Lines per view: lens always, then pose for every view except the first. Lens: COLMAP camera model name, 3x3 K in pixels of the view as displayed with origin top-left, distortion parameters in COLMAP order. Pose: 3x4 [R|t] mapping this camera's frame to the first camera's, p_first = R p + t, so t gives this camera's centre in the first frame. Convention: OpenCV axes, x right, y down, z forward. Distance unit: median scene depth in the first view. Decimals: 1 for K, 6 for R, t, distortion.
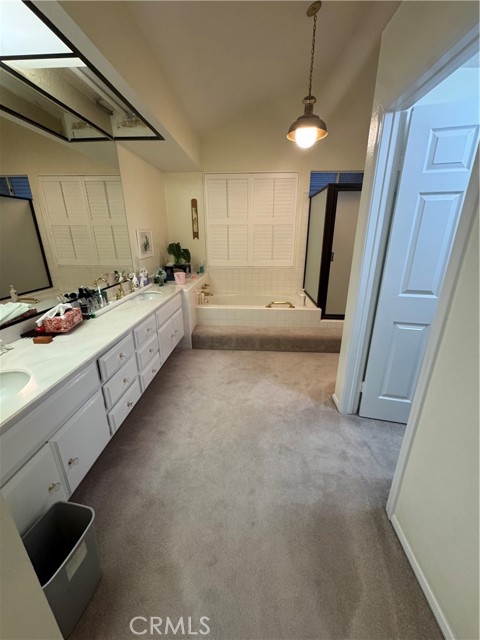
lens RADIAL K [[255.7, 0, 238.1], [0, 255.7, 322.4], [0, 0, 1]] dist [-0.012872, 0.000898]
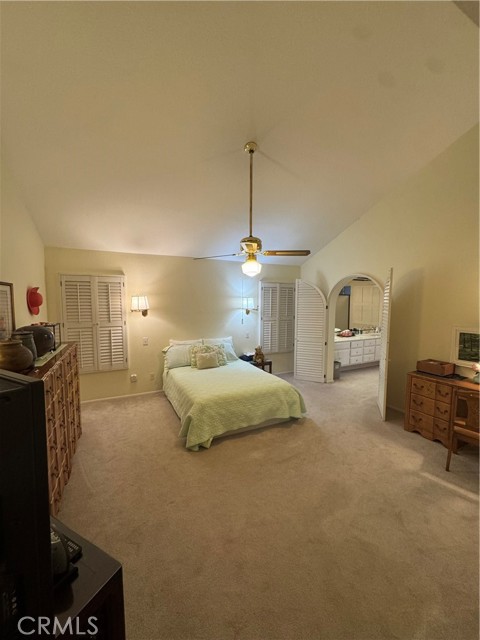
lens RADIAL K [[255.7, 0, 241.1], [0, 255.7, 318.8], [0, 0, 1]] dist [-0.012872, 0.000898]
pose [[0.492708, 0.076157, -0.866856, 1.513304], [-0.287969, 0.954306, -0.079838, 0.435741], [0.821165, 0.288964, 0.492125, -1.864332]]
